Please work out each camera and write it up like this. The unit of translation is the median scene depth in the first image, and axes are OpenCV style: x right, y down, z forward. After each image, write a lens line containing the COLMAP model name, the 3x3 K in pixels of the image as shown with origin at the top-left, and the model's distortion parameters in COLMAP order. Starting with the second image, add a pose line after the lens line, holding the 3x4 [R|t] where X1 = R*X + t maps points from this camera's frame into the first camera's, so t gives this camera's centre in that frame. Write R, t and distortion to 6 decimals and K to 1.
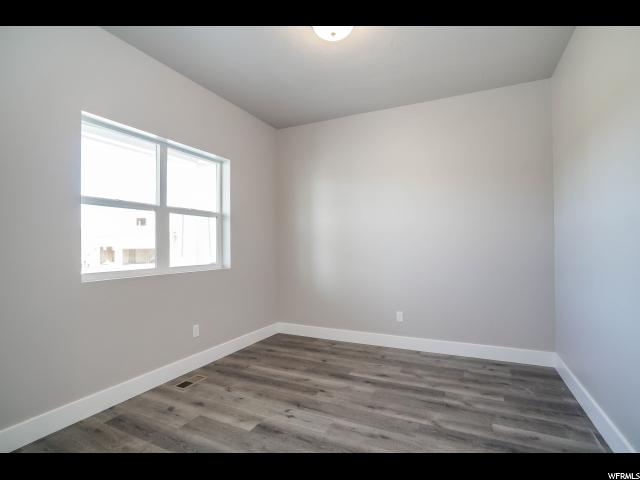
lens RADIAL K [[307.1, 0, 317.6], [0, 307.1, 240.9], [0, 0, 1]] dist [-0.057338, 0.024471]
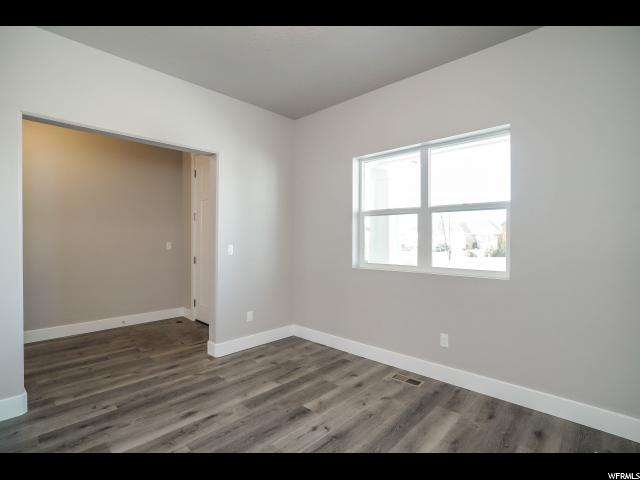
lens RADIAL K [[307.1, 0, 317.6], [0, 307.1, 240.9], [0, 0, 1]] dist [-0.057338, 0.024471]
pose [[-0.273269, 0.015130, -0.961819, 0.616372], [0.013312, 0.999840, 0.011946, -0.017346], [0.961846, -0.009539, -0.273427, 0.965187]]
